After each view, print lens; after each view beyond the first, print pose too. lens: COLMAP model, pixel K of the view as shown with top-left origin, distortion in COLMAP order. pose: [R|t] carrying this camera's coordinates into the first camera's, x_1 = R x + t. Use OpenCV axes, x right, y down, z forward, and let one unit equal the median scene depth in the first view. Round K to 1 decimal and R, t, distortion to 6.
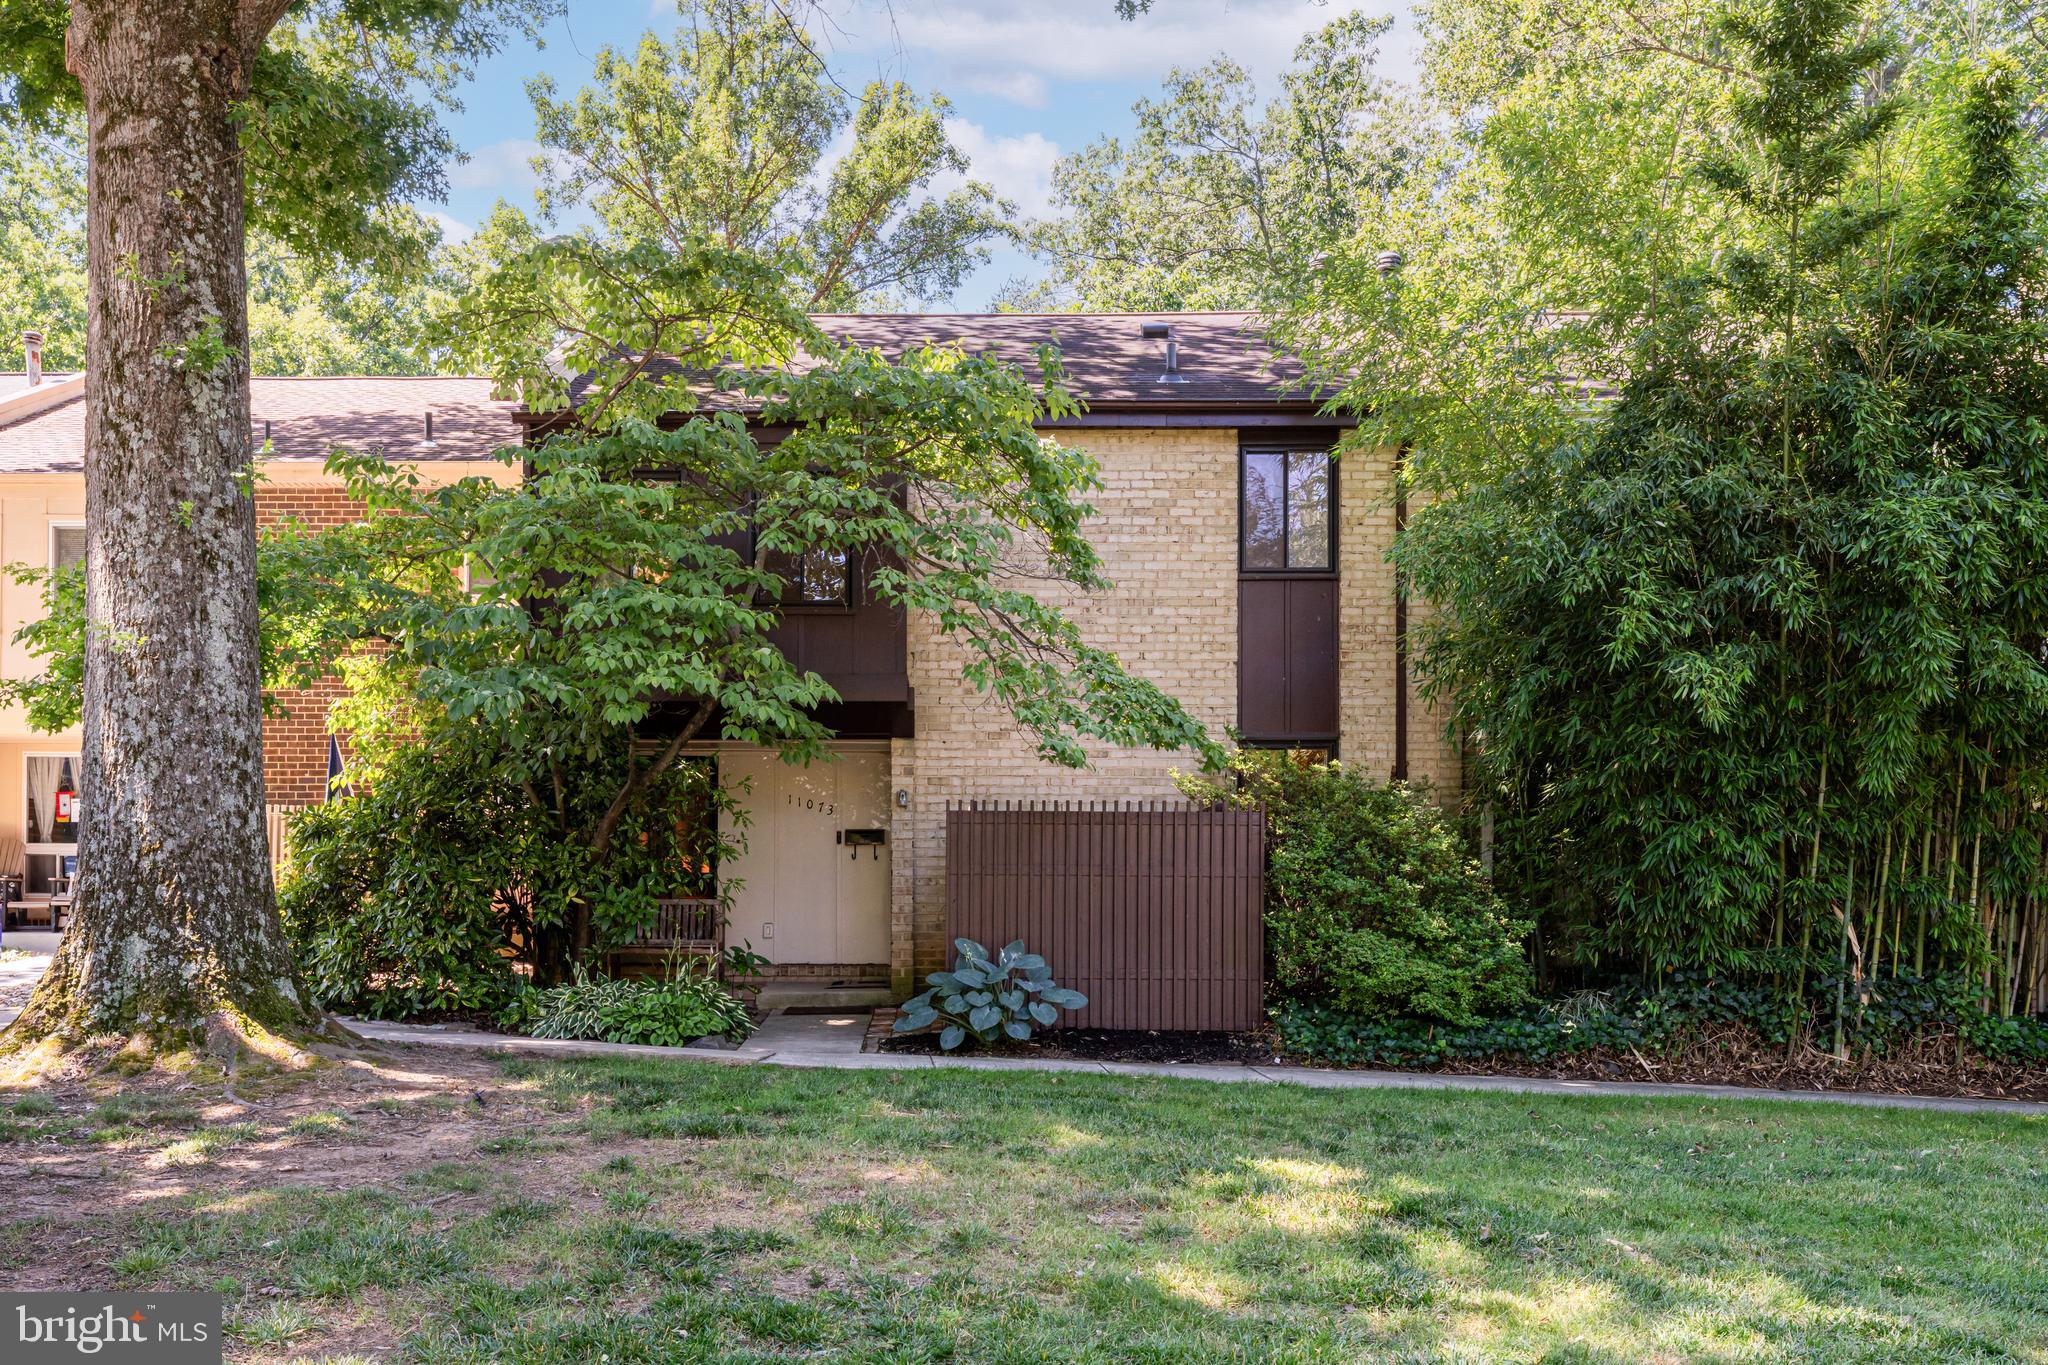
lens RADIAL K [[1087.3, 0, 1024.0], [0, 1087.3, 696.1], [0, 0, 1]] dist [0.031185, -0.001414]
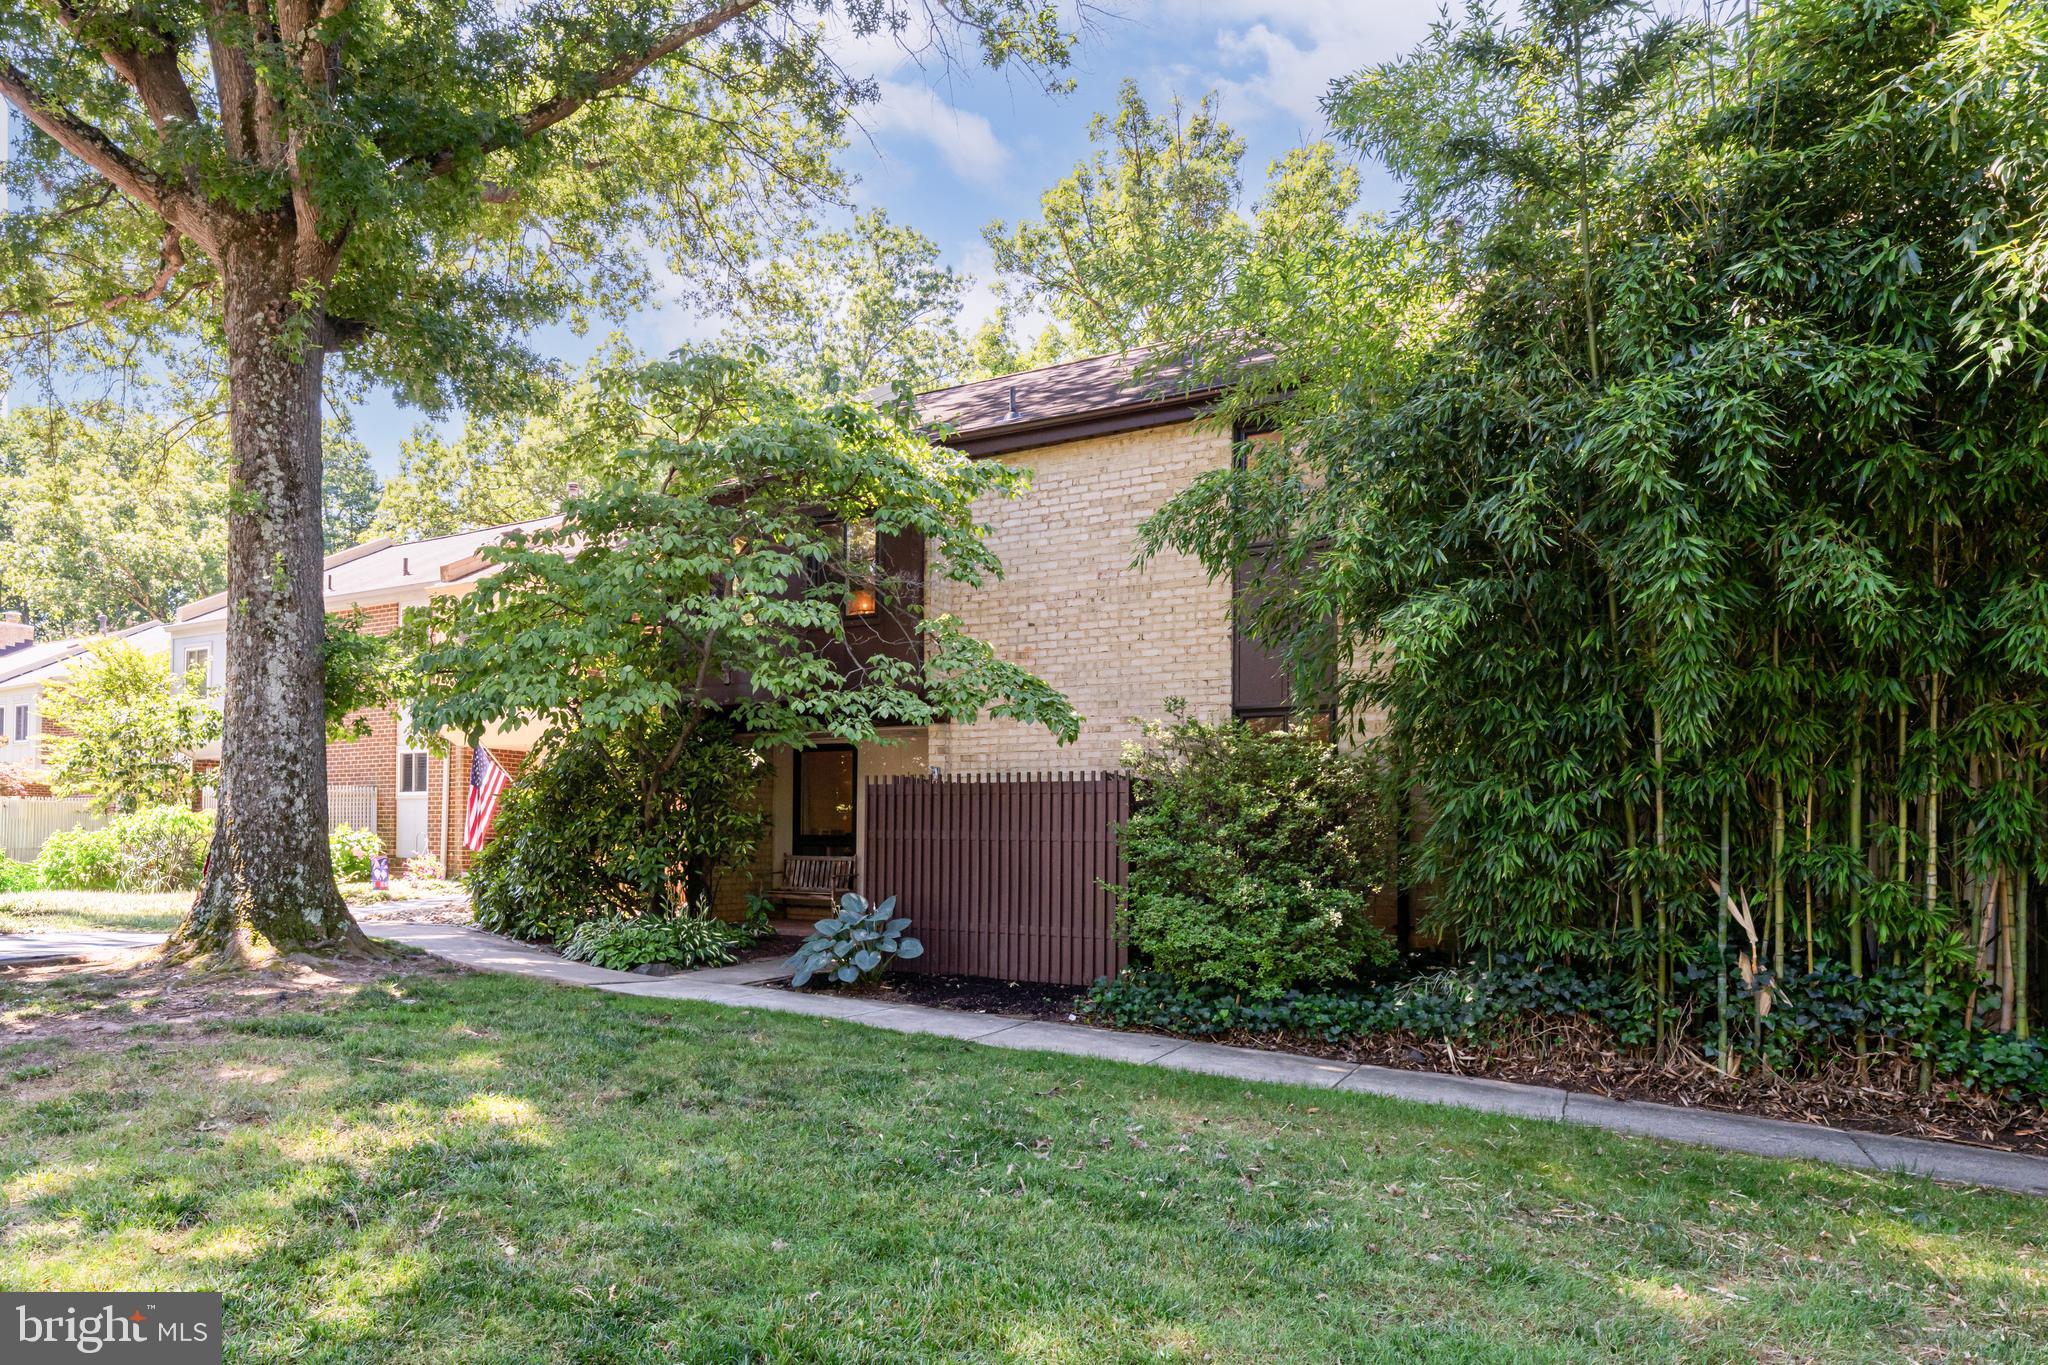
lens RADIAL K [[911.4, 0, 1024.0], [0, 911.4, 682.5], [0, 0, 1]] dist [0.022054, 0.000619]
pose [[0.916244, -0.062855, -0.395659, 0.713366], [0.062838, 0.997939, -0.013017, 0.025679], [0.395661, -0.012936, 0.918305, 0.225901]]
